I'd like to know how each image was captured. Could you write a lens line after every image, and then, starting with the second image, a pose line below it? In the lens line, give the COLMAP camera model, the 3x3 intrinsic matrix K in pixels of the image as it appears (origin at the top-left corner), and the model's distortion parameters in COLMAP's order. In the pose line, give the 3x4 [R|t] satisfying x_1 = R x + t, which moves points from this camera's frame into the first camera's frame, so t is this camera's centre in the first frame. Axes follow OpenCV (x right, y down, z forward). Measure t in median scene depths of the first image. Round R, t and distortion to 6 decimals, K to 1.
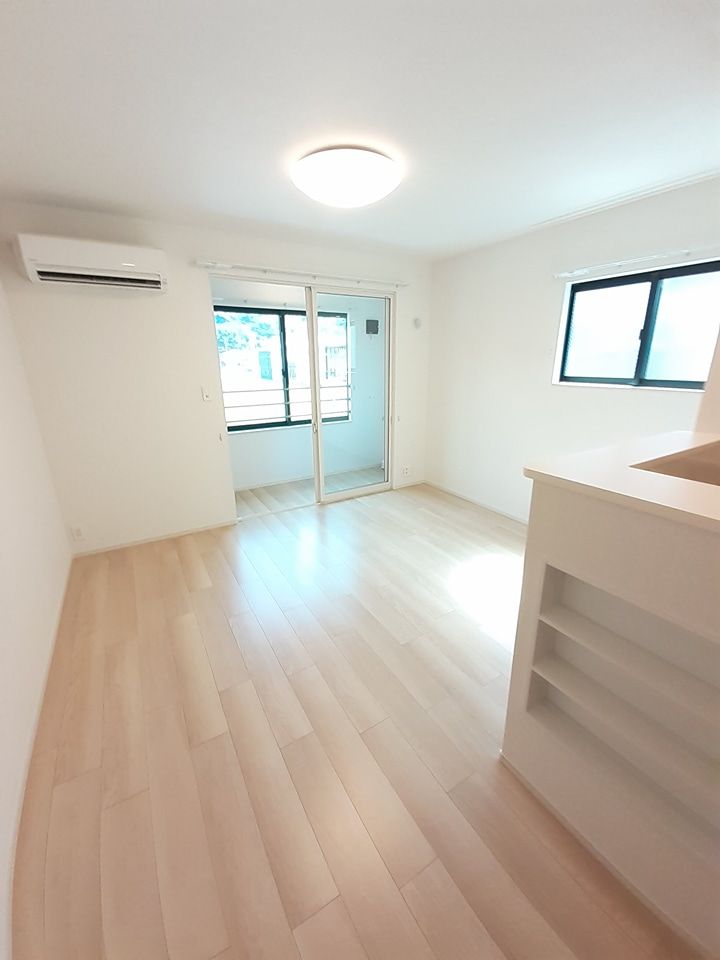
lens RADIAL K [[388.7, 0, 360.0], [0, 388.7, 480.0], [0, 0, 1]] dist [0.001751, -0.000067]
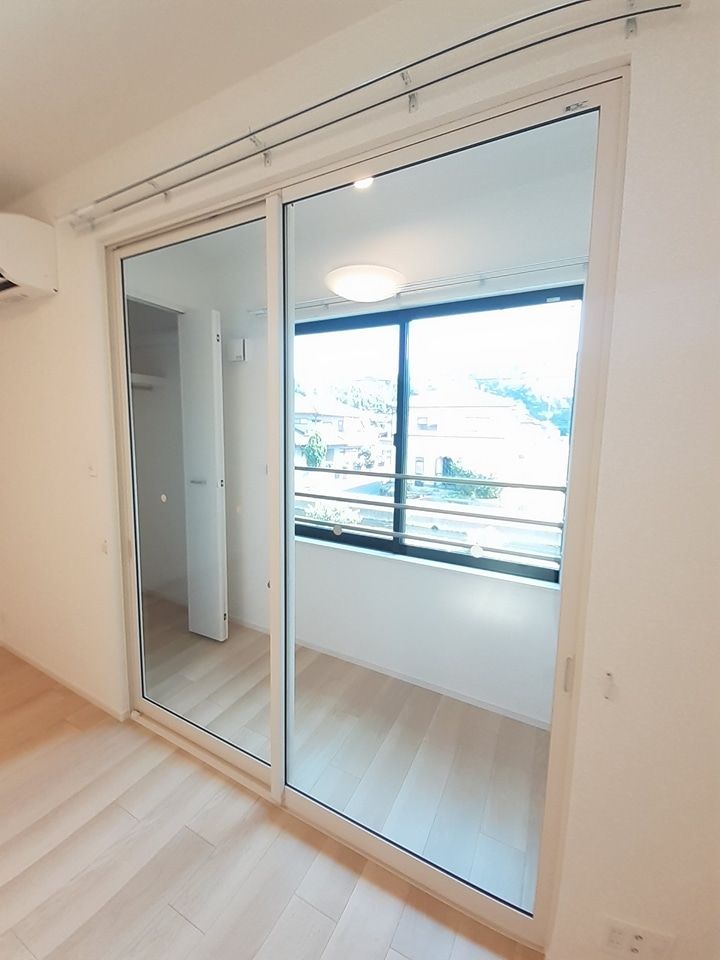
lens RADIAL K [[383.8, 0, 361.7], [0, 383.8, 482.0], [0, 0, 1]] dist [0.012589, 0.000013]
pose [[0.516574, 0.132834, -0.845876, 0.182602], [-0.298016, 0.954018, -0.032181, -0.206443], [0.802707, 0.268708, 0.532407, 0.746210]]
